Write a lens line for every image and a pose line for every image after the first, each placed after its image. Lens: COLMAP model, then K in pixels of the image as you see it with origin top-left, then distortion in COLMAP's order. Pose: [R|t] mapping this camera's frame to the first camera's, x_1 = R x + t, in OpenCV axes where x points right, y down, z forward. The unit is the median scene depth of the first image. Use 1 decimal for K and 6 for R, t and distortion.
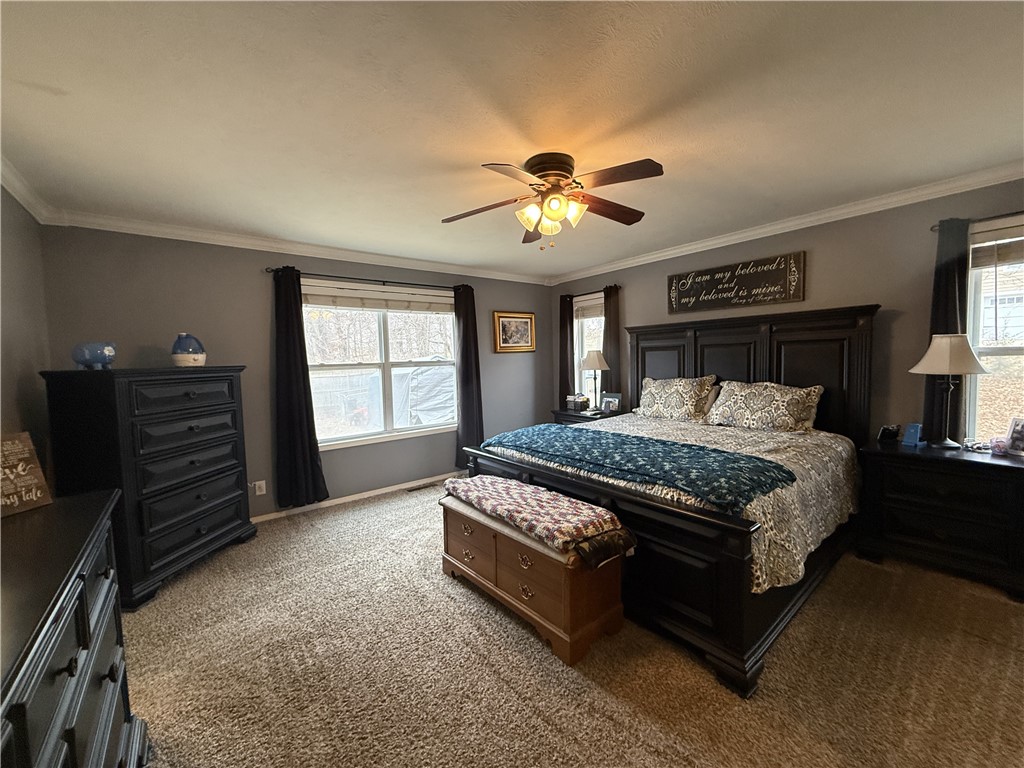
lens RADIAL K [[407.6, 0, 515.0], [0, 407.6, 384.0], [0, 0, 1]] dist [-0.003138, 0.000992]
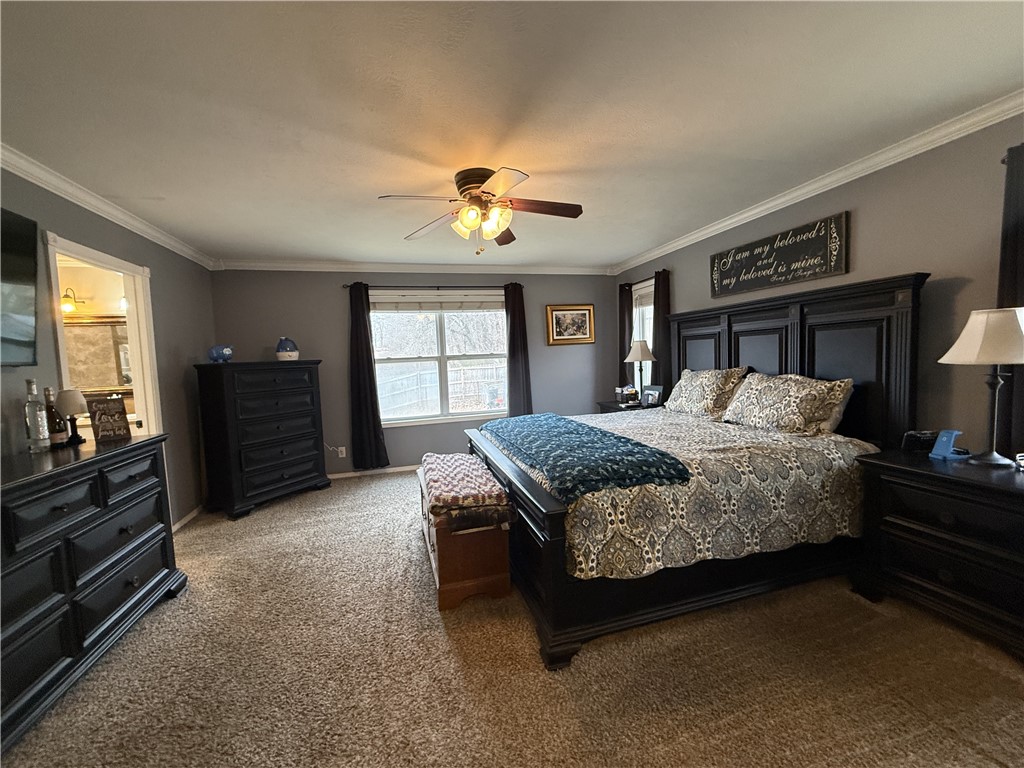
lens RADIAL K [[407.6, 0, 507.1], [0, 407.6, 384.3], [0, 0, 1]] dist [-0.003138, 0.000992]
pose [[0.920910, 0.015237, -0.389477, 0.413018], [-0.007346, 0.999737, 0.021744, 0.002153], [0.389706, -0.017163, 0.920780, -0.005044]]
